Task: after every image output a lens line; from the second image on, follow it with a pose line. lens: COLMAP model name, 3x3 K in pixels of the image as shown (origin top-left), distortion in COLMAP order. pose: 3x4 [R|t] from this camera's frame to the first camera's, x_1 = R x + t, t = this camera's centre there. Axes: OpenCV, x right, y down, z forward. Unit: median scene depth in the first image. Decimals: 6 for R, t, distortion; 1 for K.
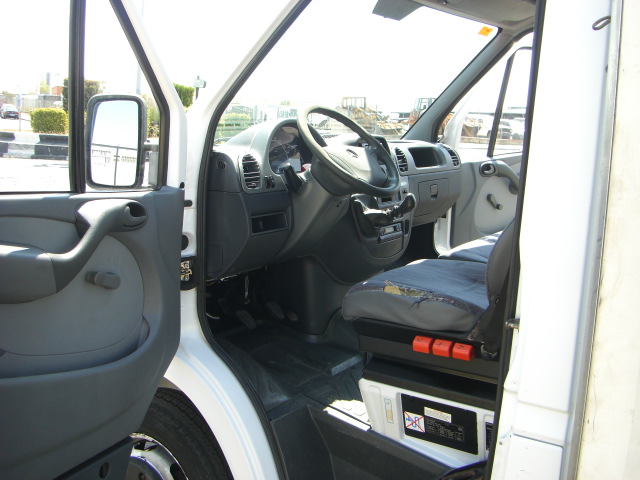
lens RADIAL K [[729.5, 0, 320.0], [0, 729.5, 240.0], [0, 0, 1]] dist [-0.245726, 0.314329]
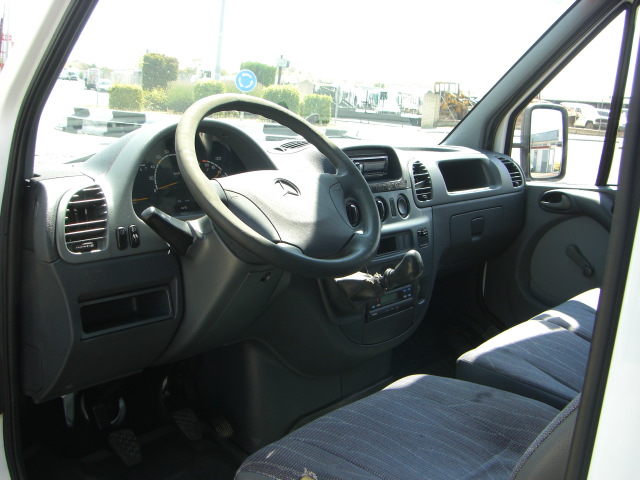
lens RADIAL K [[729.5, 0, 320.0], [0, 729.5, 240.0], [0, 0, 1]] dist [-0.245726, 0.314329]
pose [[0.991505, 0.047334, -0.121152, 0.098375], [-0.044407, 0.998655, 0.026746, -0.069413], [0.122255, -0.021139, 0.992274, 0.337342]]
